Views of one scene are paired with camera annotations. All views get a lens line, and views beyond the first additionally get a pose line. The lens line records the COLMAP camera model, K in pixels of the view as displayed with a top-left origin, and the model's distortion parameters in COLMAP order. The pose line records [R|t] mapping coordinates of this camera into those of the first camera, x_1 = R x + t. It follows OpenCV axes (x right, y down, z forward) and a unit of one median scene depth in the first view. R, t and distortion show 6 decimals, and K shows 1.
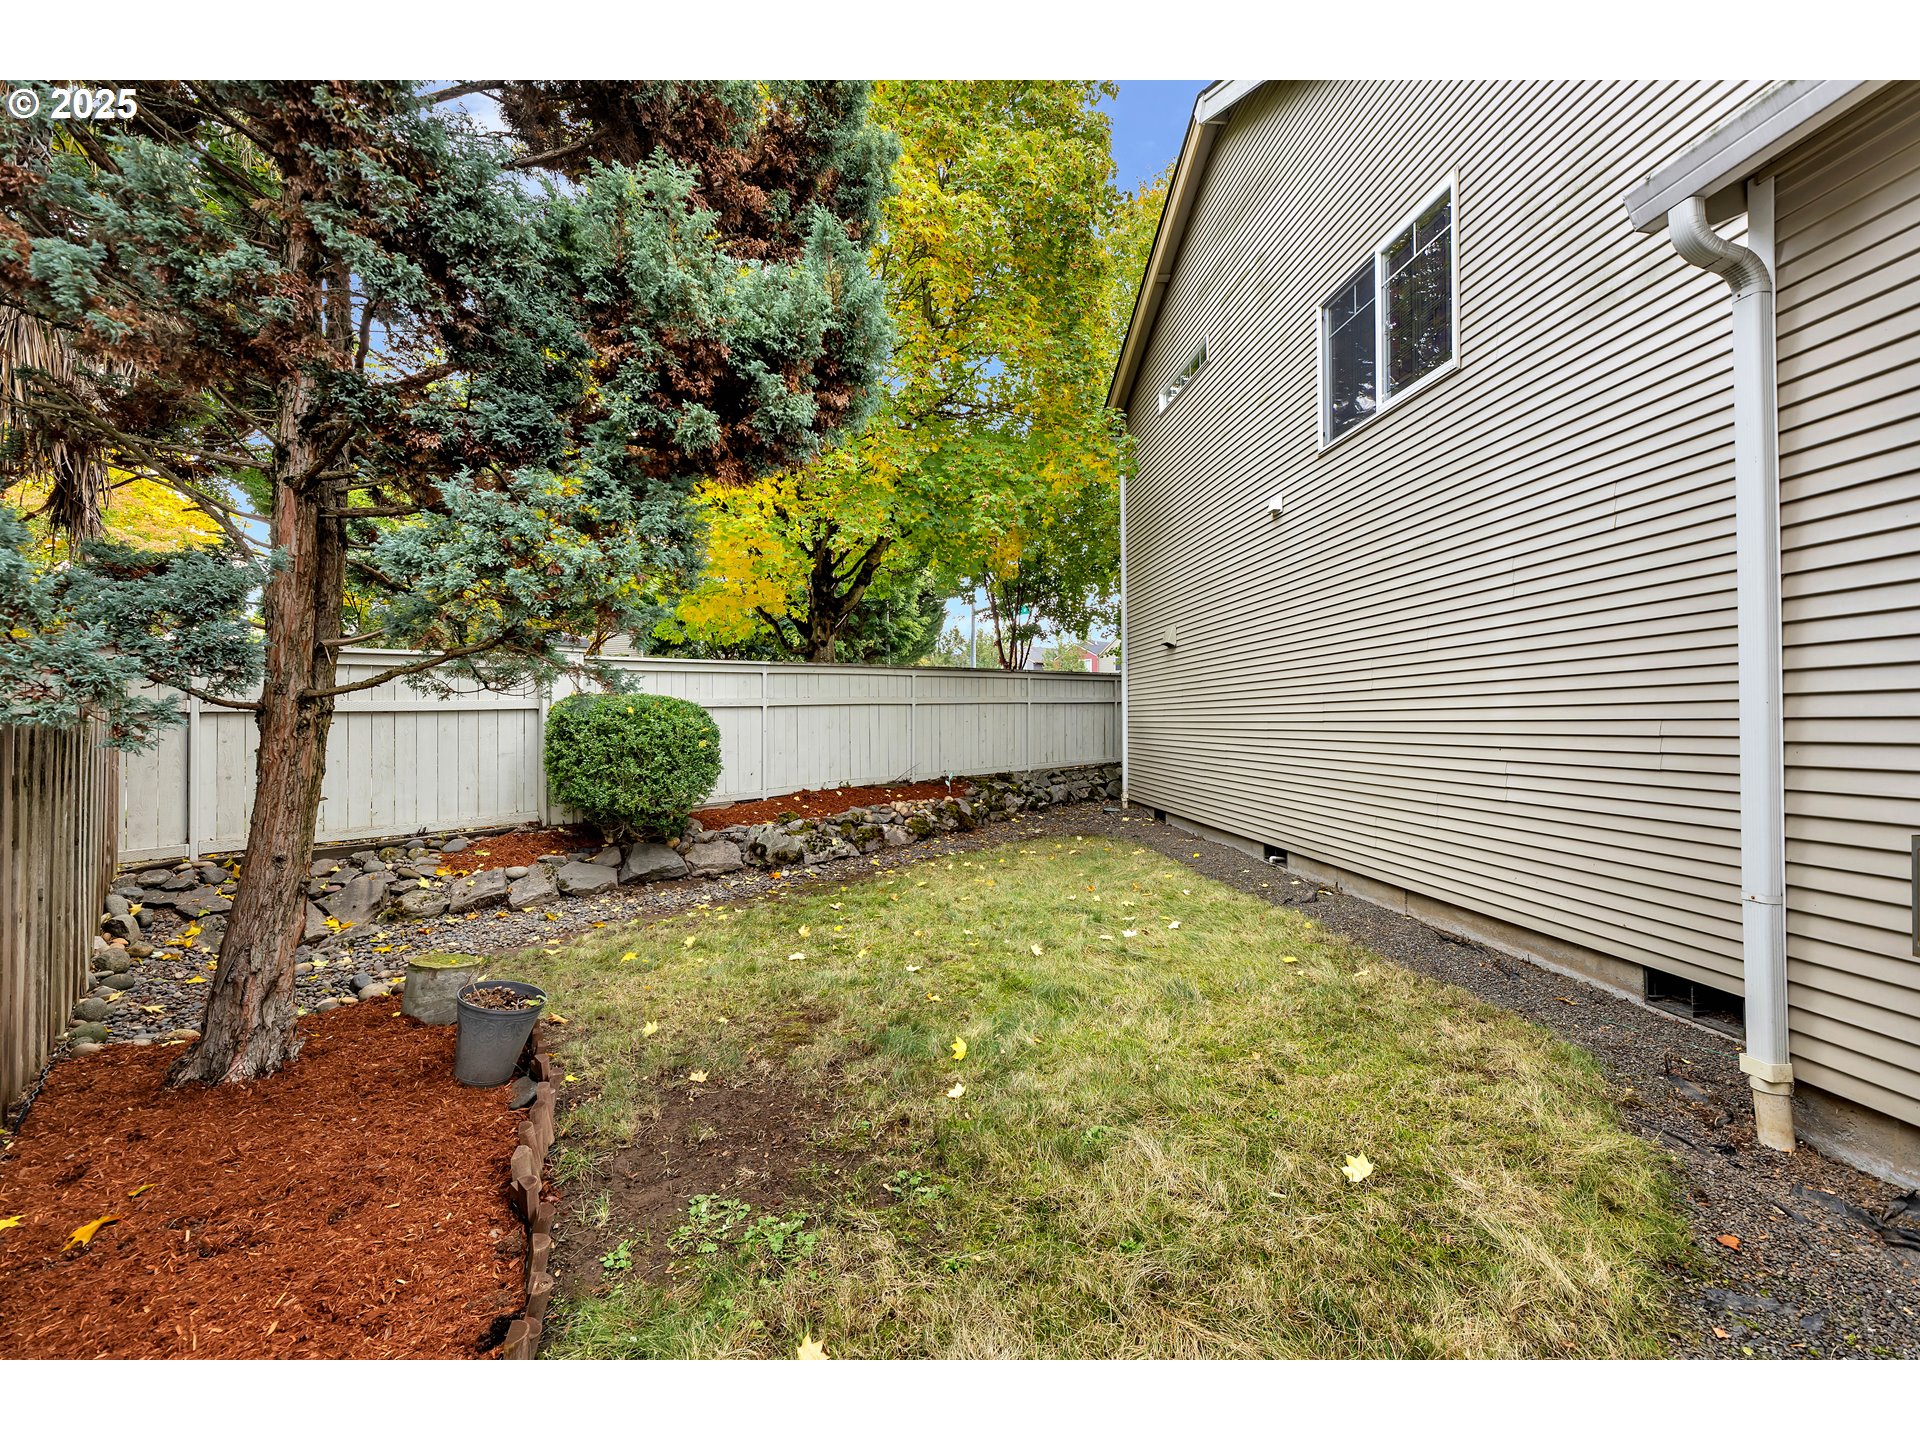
lens RADIAL K [[757.9, 0, 960.0], [0, 757.9, 720.0], [0, 0, 1]] dist [0.000577, -0.000061]
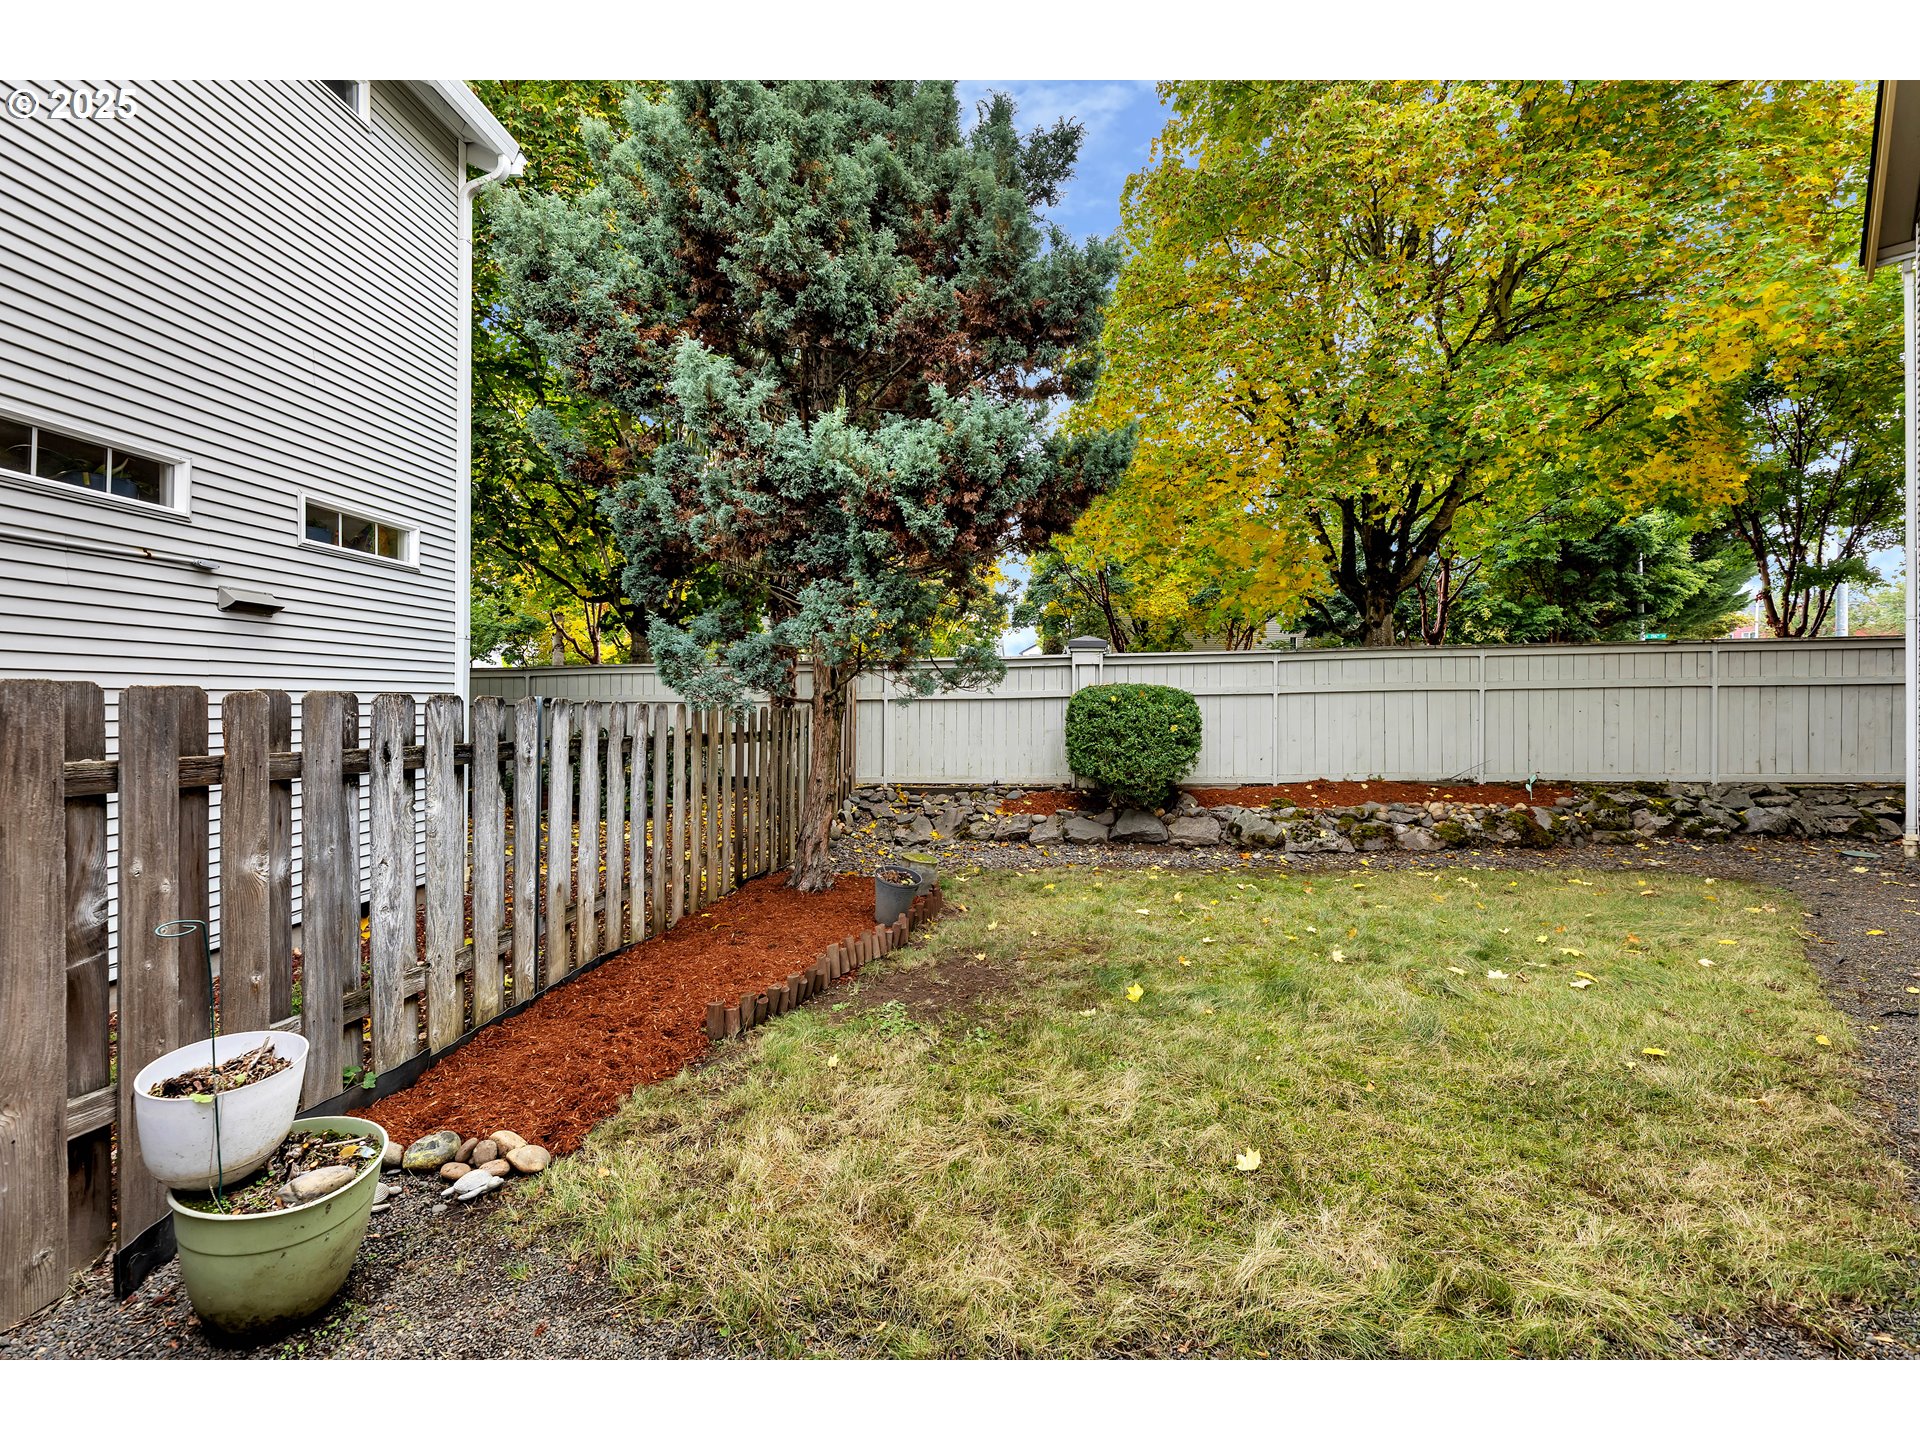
lens RADIAL K [[773.3, 0, 963.4], [0, 773.3, 701.6], [0, 0, 1]] dist [0.001054, -0.000069]
pose [[0.645213, 0.007649, -0.763964, 0.348138], [-0.007407, 0.999966, 0.003757, -0.010823], [0.763967, 0.003234, 0.645248, 0.007615]]
